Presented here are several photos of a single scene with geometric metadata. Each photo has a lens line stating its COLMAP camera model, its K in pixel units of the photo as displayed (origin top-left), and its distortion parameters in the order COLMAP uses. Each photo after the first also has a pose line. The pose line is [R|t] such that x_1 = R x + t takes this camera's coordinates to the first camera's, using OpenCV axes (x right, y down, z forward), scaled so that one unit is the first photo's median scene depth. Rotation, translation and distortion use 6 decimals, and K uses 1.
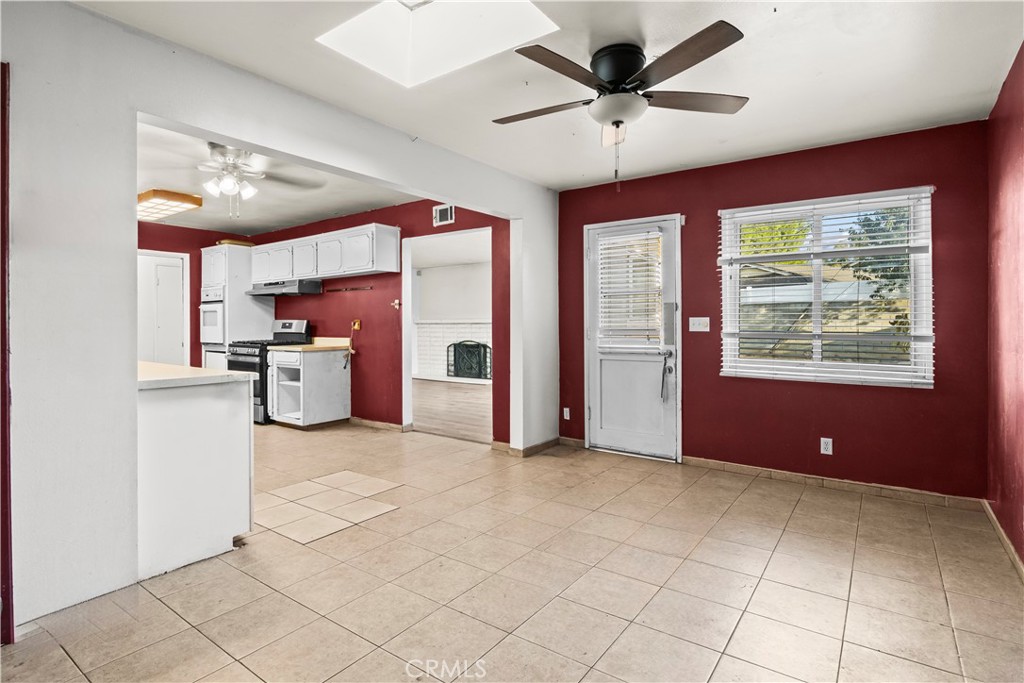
lens RADIAL K [[511.5, 0, 506.5], [0, 511.5, 324.0], [0, 0, 1]] dist [-0.010399, 0.004484]
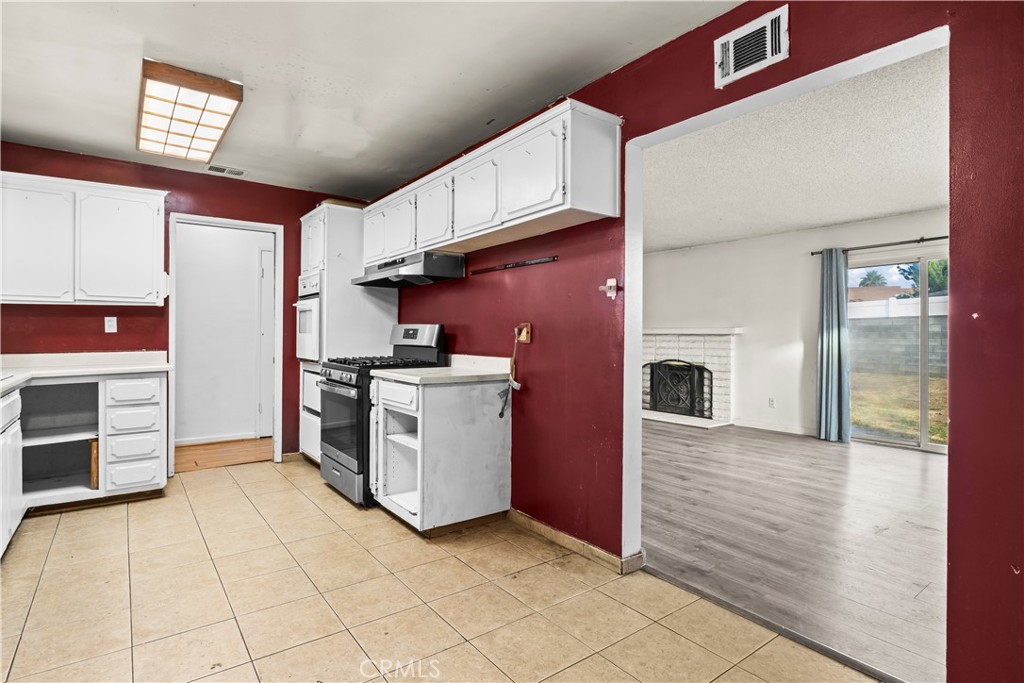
lens RADIAL K [[511.5, 0, 512.1], [0, 511.5, 337.2], [0, 0, 1]] dist [-0.010399, 0.004484]
pose [[0.958064, 0.012993, -0.286259, -0.157371], [-0.012232, 0.999915, 0.004447, 0.003466], [0.286292, -0.000759, 0.958142, 0.503317]]
